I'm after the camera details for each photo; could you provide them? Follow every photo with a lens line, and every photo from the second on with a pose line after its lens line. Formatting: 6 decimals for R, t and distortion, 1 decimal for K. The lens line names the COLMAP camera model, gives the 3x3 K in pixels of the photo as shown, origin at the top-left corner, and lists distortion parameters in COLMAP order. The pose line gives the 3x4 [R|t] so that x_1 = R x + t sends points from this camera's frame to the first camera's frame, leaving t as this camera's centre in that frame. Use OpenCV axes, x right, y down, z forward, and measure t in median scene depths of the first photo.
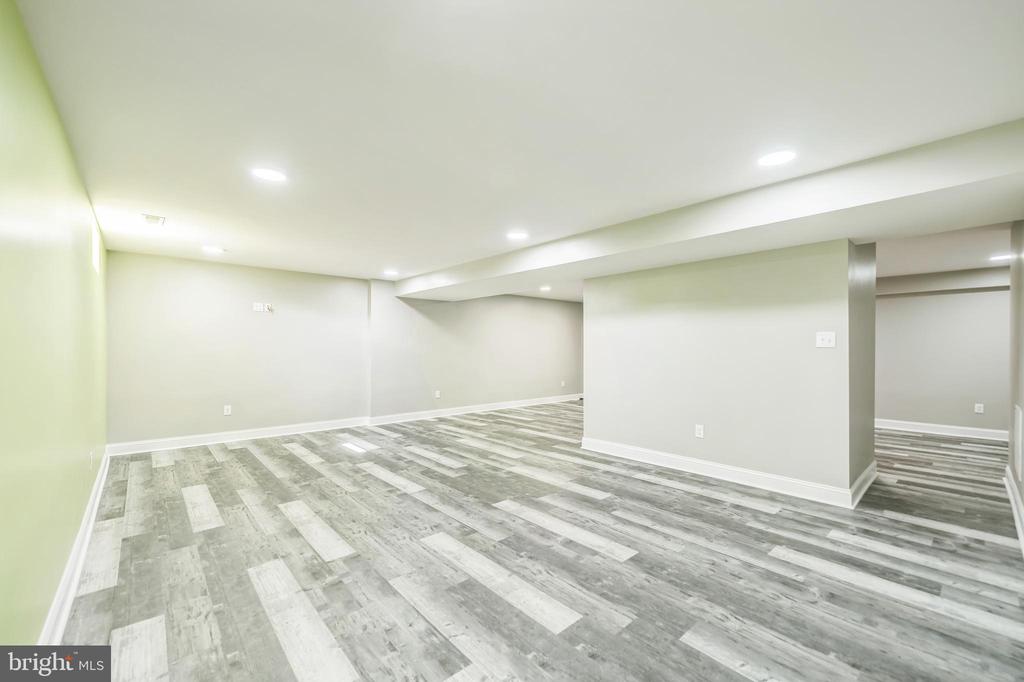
lens RADIAL K [[411.4, 0, 511.2], [0, 411.4, 345.9], [0, 0, 1]] dist [0.001009, -0.000090]
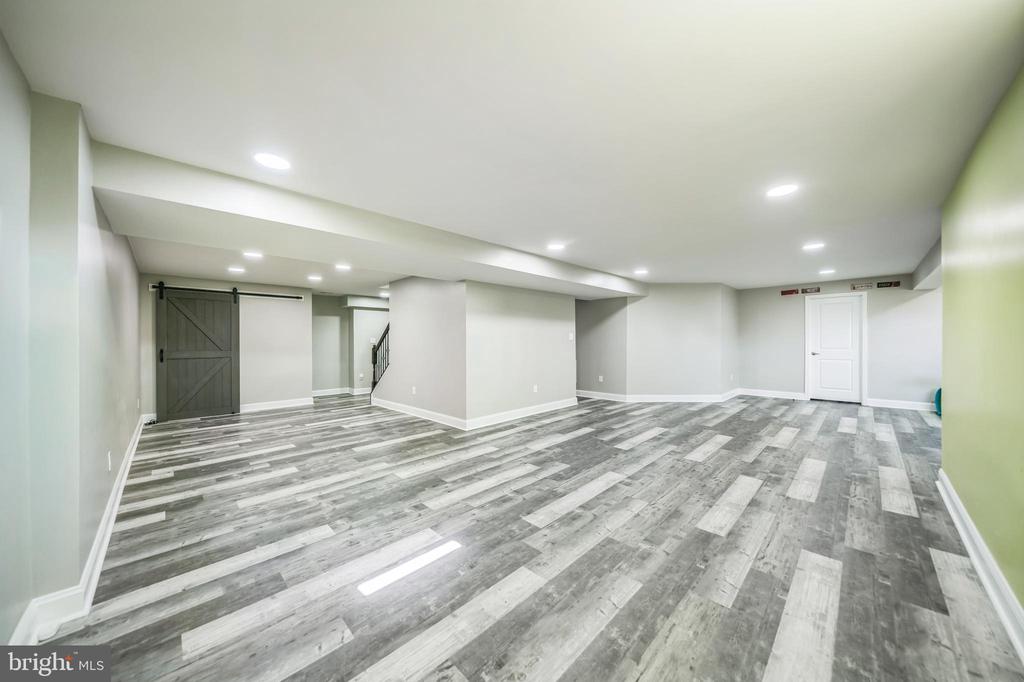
lens RADIAL K [[351.1, 0, 510.3], [0, 351.1, 341.2], [0, 0, 1]] dist [-0.003435, -0.000132]
pose [[-0.051234, -0.002049, 0.998685, -1.175419], [0.002105, 0.999995, 0.002160, 0.006418], [-0.998684, 0.002213, -0.051229, 1.391171]]
